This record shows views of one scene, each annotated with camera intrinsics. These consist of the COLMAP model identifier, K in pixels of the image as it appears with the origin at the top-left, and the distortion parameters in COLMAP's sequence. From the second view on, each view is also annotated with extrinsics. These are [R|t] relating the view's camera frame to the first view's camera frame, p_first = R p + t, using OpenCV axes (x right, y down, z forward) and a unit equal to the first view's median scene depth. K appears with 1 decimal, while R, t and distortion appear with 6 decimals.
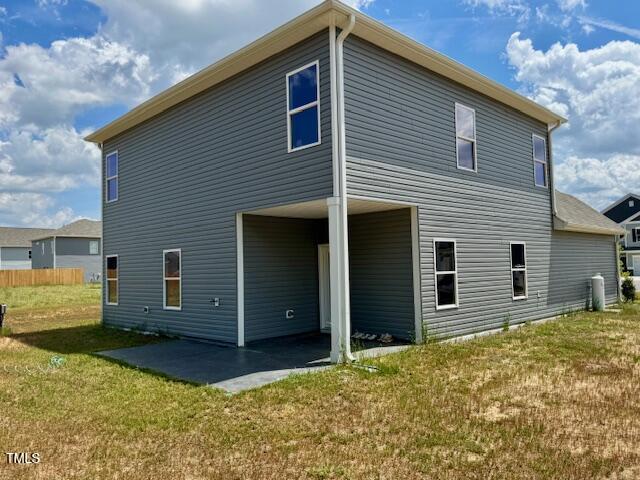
lens RADIAL K [[509.9, 0, 320.0], [0, 509.9, 240.0], [0, 0, 1]] dist [0.004509, -0.000130]
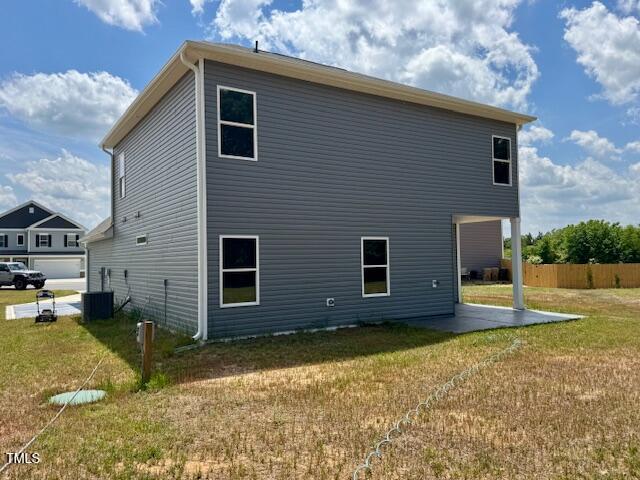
lens RADIAL K [[509.9, 0, 320.0], [0, 509.9, 240.0], [0, 0, 1]] dist [0.004509, -0.000130]
pose [[0.216876, 0.061573, 0.974255, -1.256370], [-0.045820, 0.997551, -0.052845, 0.080255], [-0.975123, -0.033179, 0.219166, 0.864279]]
